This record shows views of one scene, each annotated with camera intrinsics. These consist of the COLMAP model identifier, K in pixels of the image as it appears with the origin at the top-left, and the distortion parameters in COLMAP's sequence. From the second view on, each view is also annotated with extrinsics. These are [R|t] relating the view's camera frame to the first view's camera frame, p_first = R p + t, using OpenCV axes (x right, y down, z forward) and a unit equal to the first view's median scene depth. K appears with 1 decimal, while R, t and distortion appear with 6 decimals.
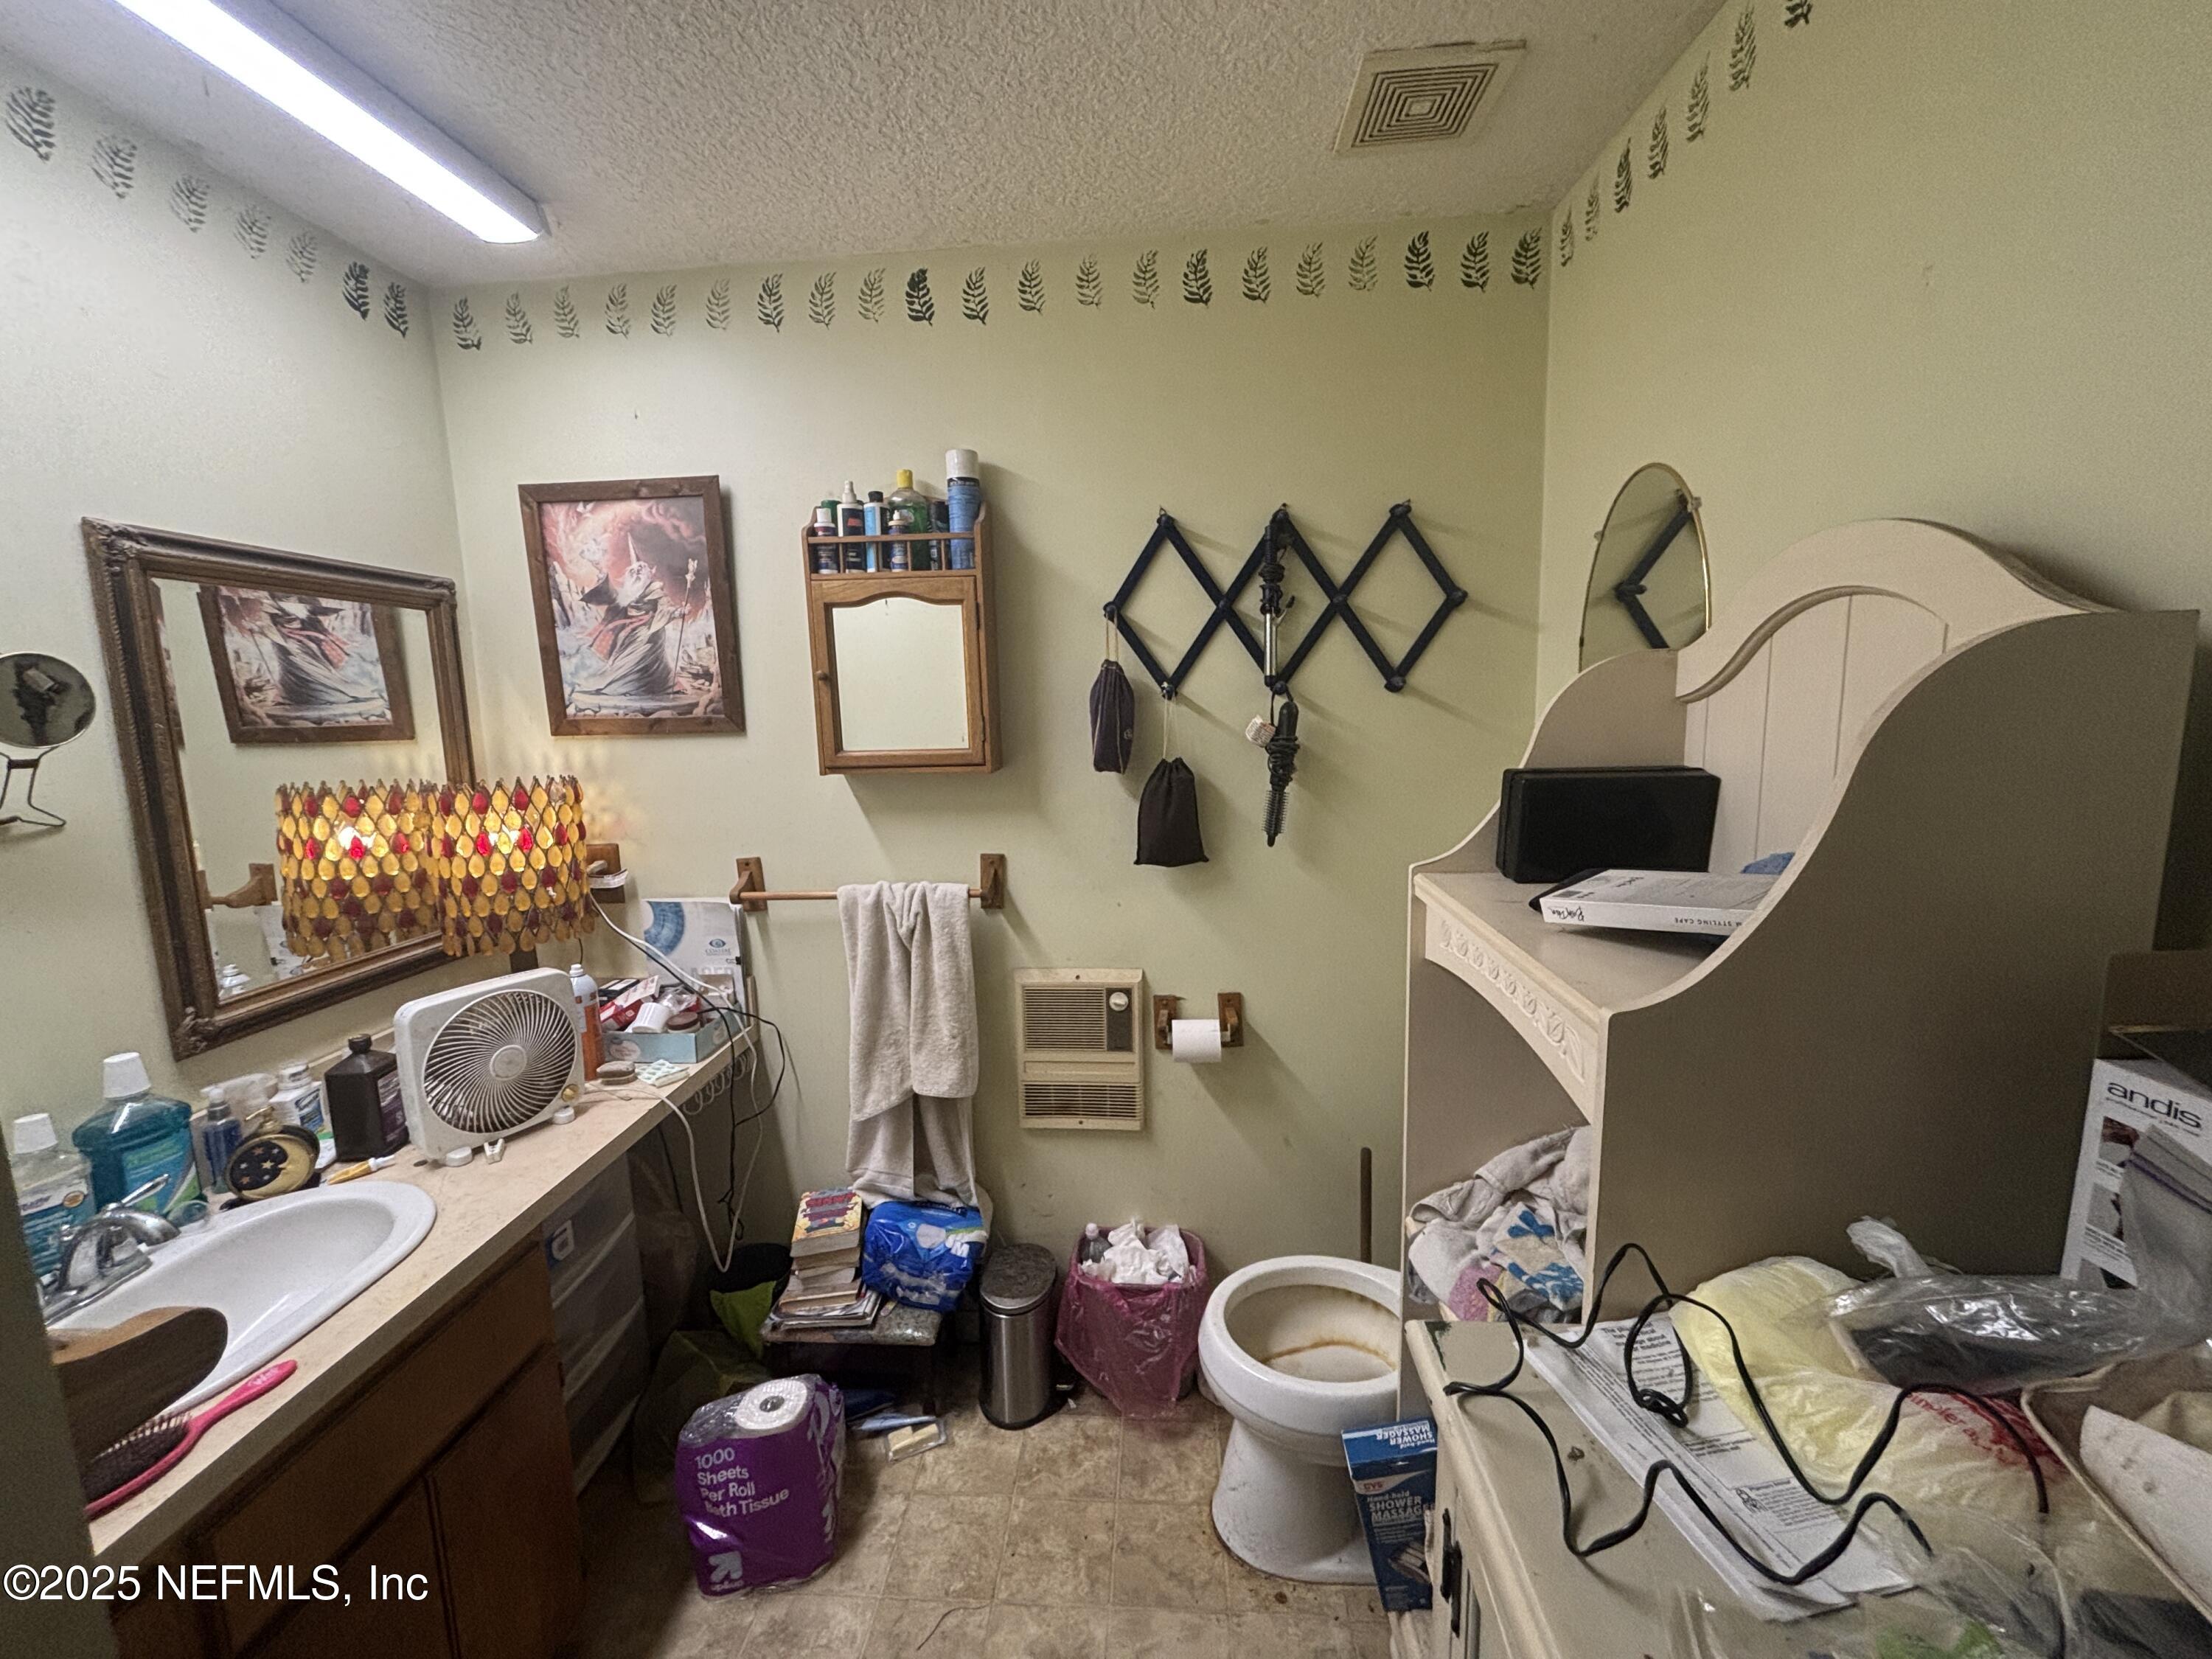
lens RADIAL K [[908.2, 0, 1091.9], [0, 908.2, 820.8], [0, 0, 1]] dist [0.007159, 0.000203]
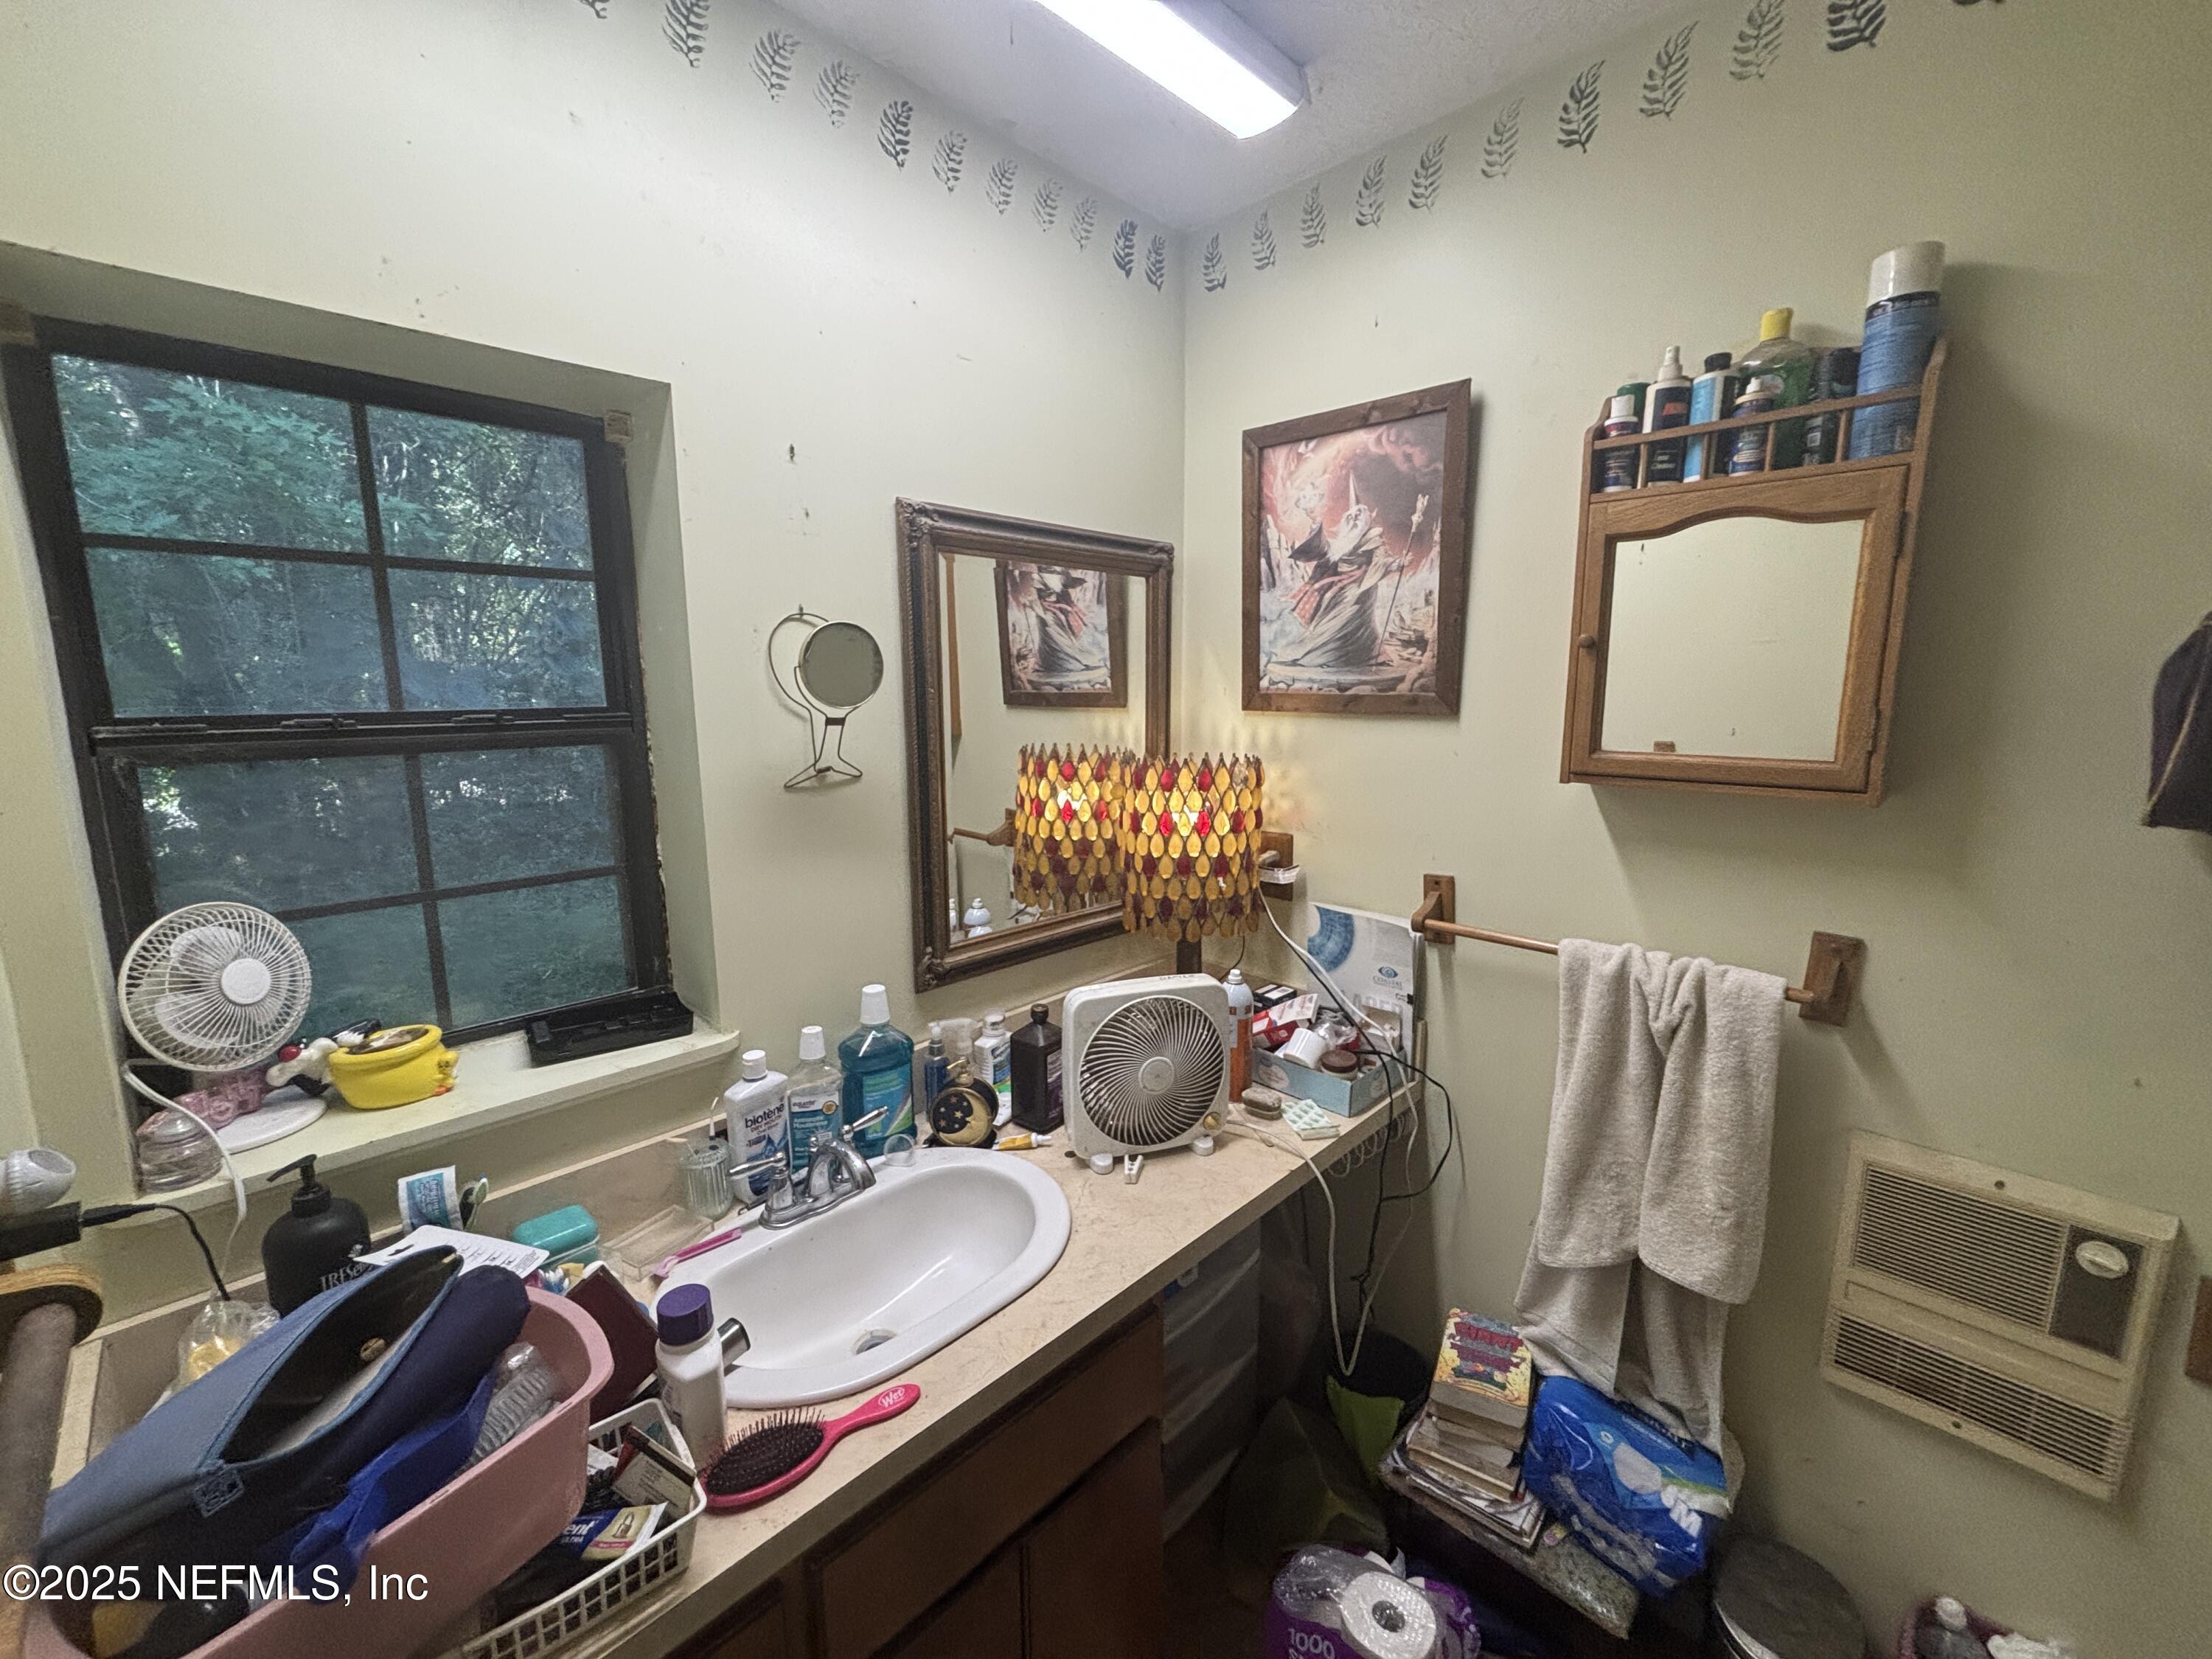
lens RADIAL K [[891.5, 0, 1106.0], [0, 891.5, 829.5], [0, 0, 1]] dist [-0.002098, 0.000224]
pose [[0.767485, 0.131356, -0.627465, -0.129780], [-0.102224, 0.991335, 0.082495, -0.035889], [0.632864, 0.000828, 0.774263, 0.235805]]
